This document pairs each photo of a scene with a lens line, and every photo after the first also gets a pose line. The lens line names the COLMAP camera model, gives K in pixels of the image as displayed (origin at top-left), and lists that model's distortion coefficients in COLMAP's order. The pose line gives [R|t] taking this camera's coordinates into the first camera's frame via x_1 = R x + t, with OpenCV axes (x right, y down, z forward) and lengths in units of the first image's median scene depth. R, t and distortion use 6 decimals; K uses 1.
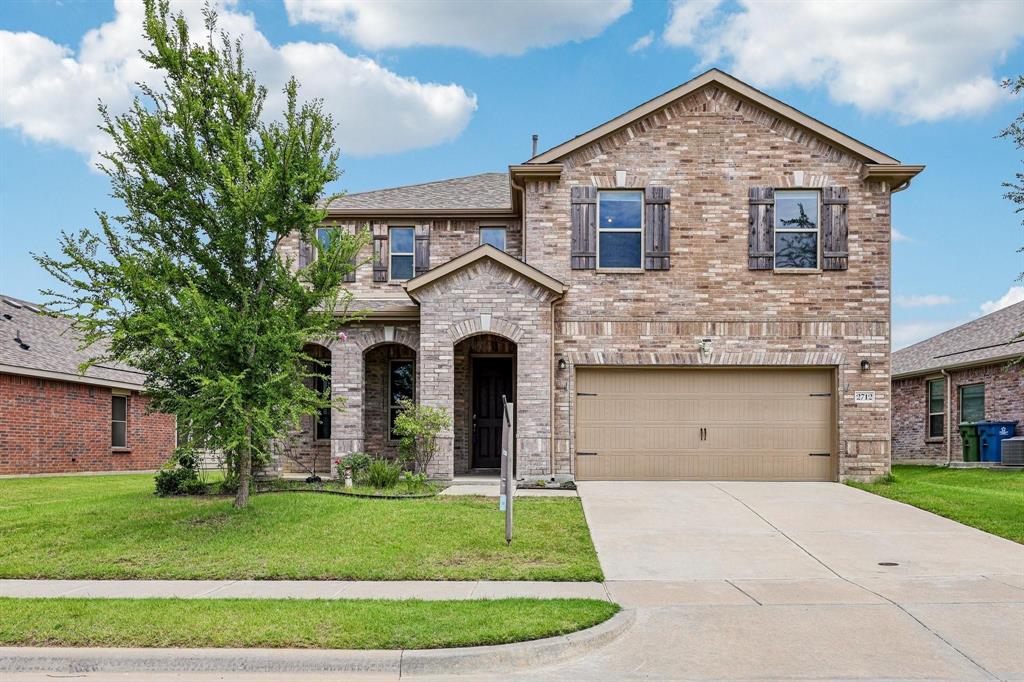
lens RADIAL K [[460.0, 0, 512.0], [0, 460.0, 327.5], [0, 0, 1]] dist [0.001293, 0.000165]
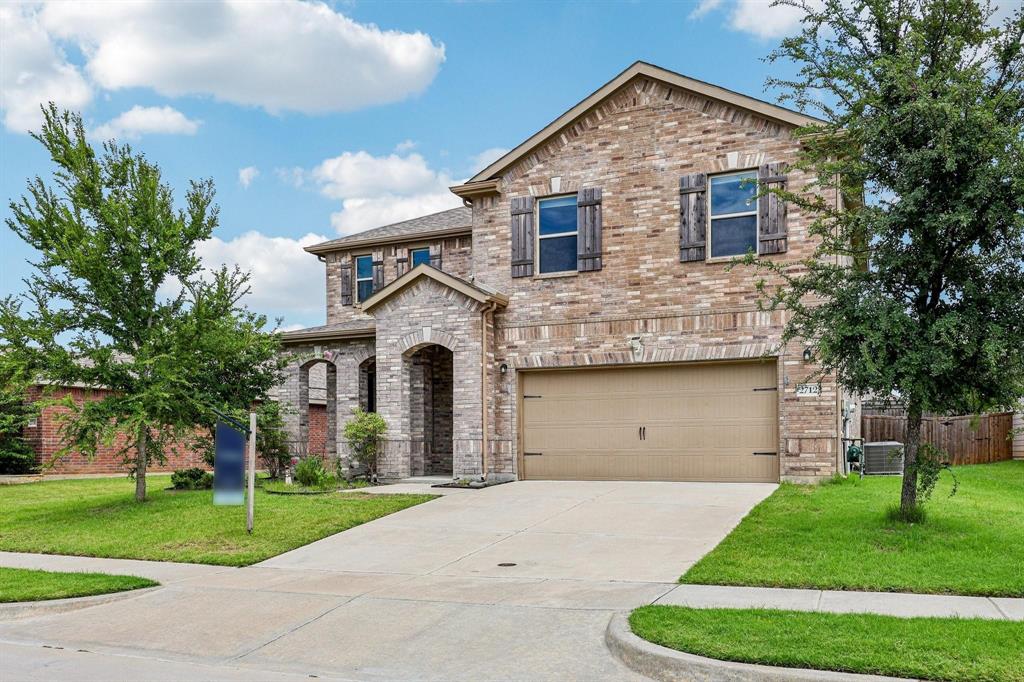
lens RADIAL K [[442.9, 0, 512.6], [0, 442.9, 329.5], [0, 0, 1]] dist [0.001379, 0.000280]
pose [[0.974138, -0.066756, -0.215869, 0.356197], [0.065804, 0.997765, -0.011599, 0.002814], [0.216161, -0.002906, 0.976353, 0.015835]]
